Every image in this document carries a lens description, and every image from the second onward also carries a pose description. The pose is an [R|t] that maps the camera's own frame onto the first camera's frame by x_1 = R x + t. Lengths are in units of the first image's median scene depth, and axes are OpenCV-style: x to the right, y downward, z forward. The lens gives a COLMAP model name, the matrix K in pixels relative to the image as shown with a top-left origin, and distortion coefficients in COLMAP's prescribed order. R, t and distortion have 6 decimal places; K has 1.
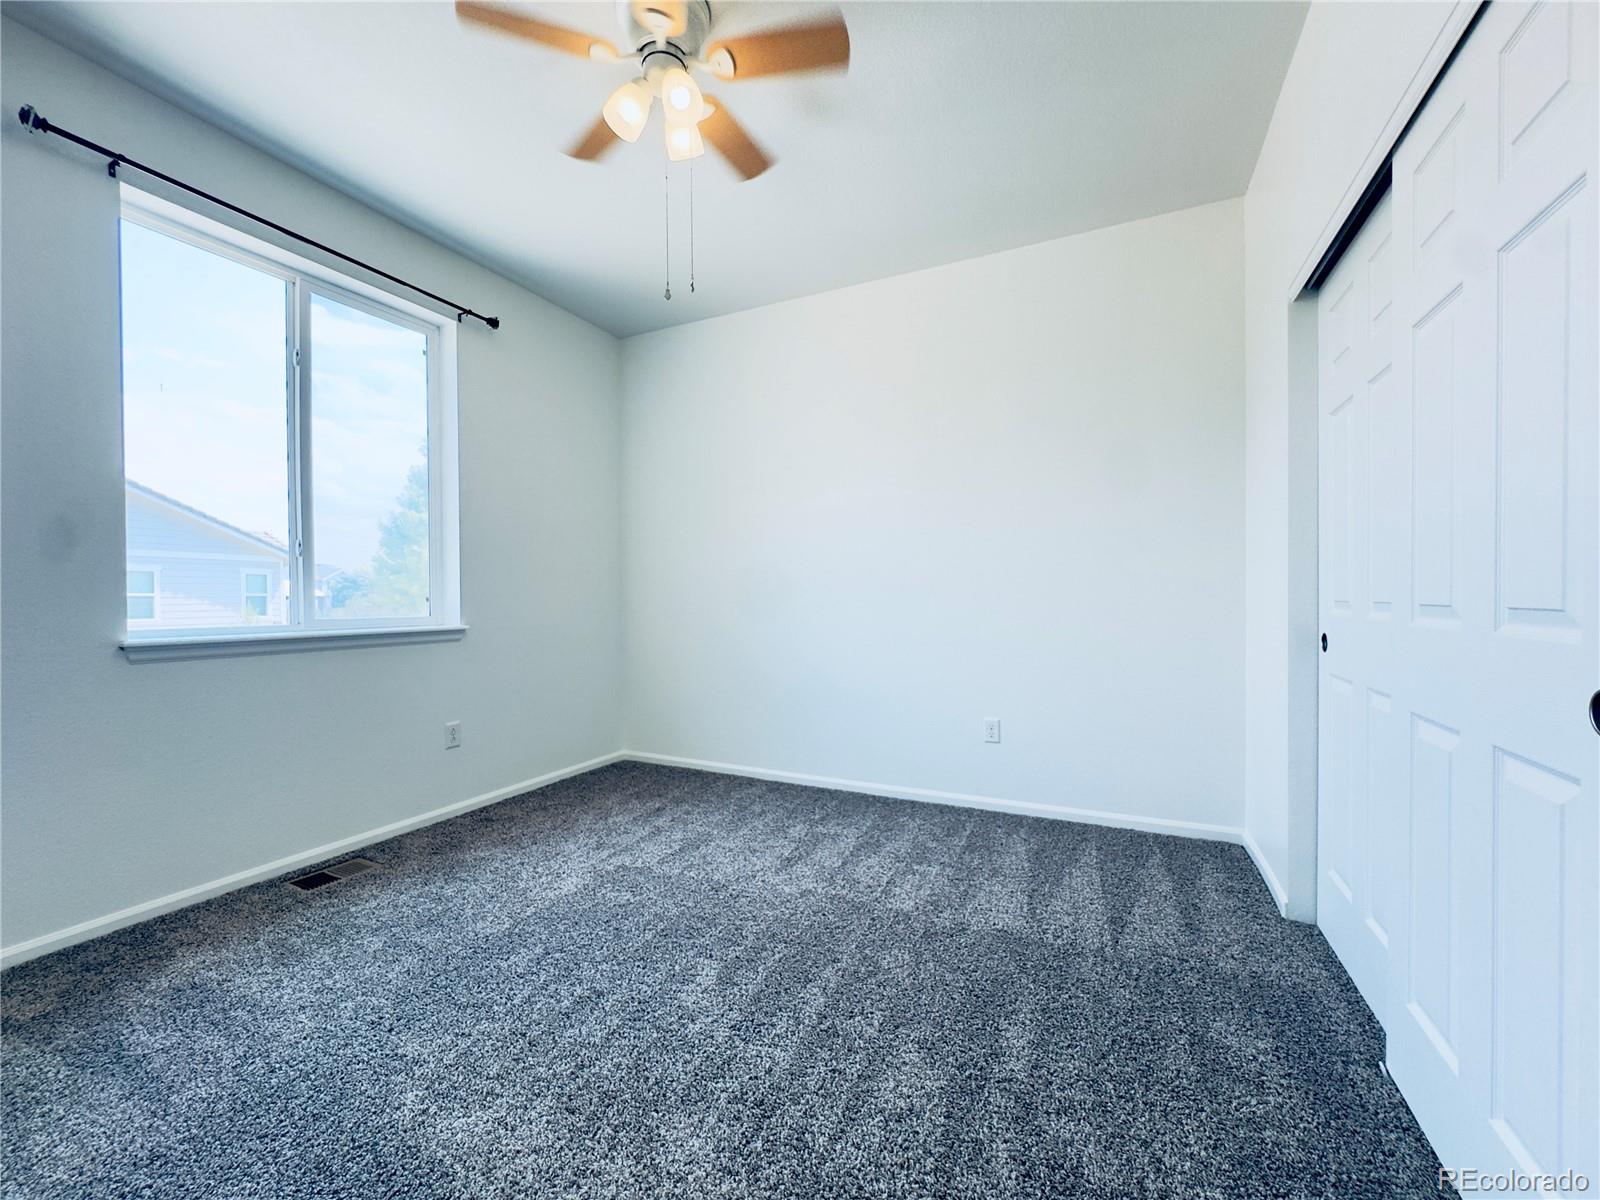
lens RADIAL K [[642.5, 0, 798.1], [0, 642.5, 601.7], [0, 0, 1]] dist [0.001822, 0.000074]
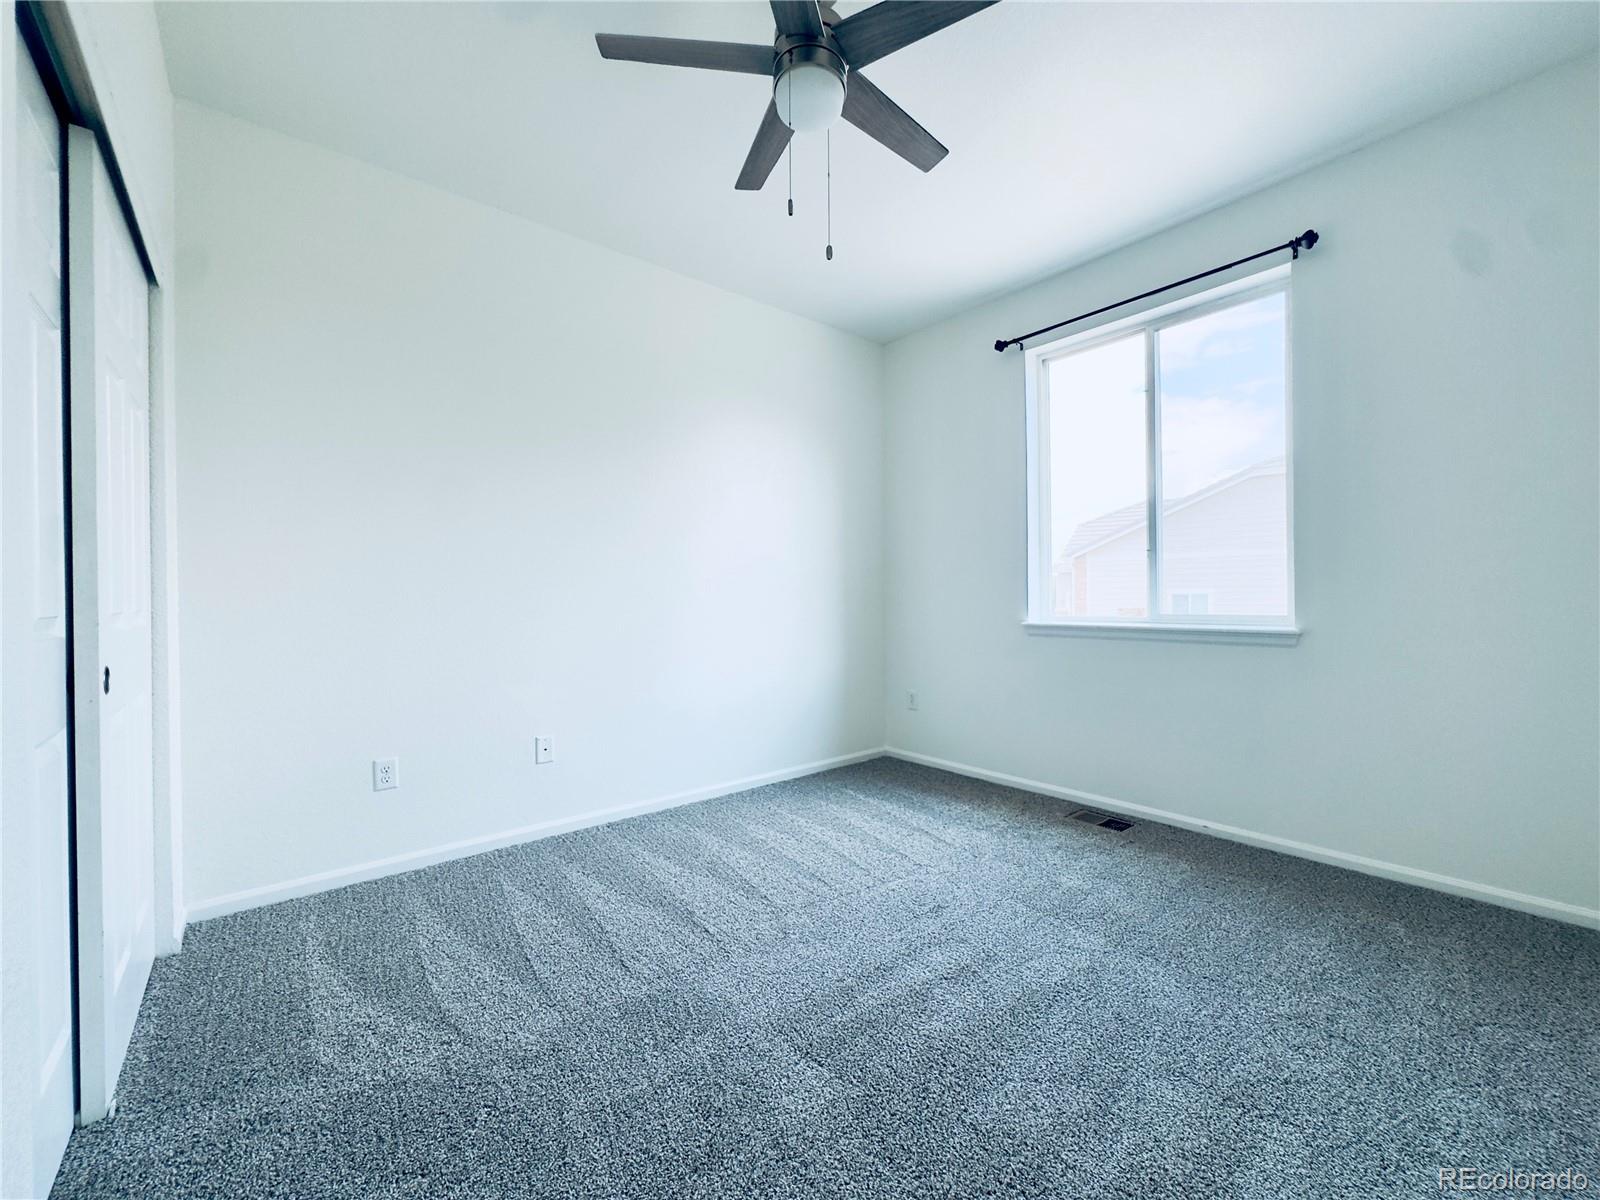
lens RADIAL K [[642.5, 0, 798.1], [0, 642.5, 601.7], [0, 0, 1]] dist [0.001822, 0.000074]
pose [[-0.416364, 0.014602, -0.909081, 0.587900], [0.001557, 0.999881, 0.015348, -0.013402], [0.909197, 0.004974, -0.416337, 0.912464]]
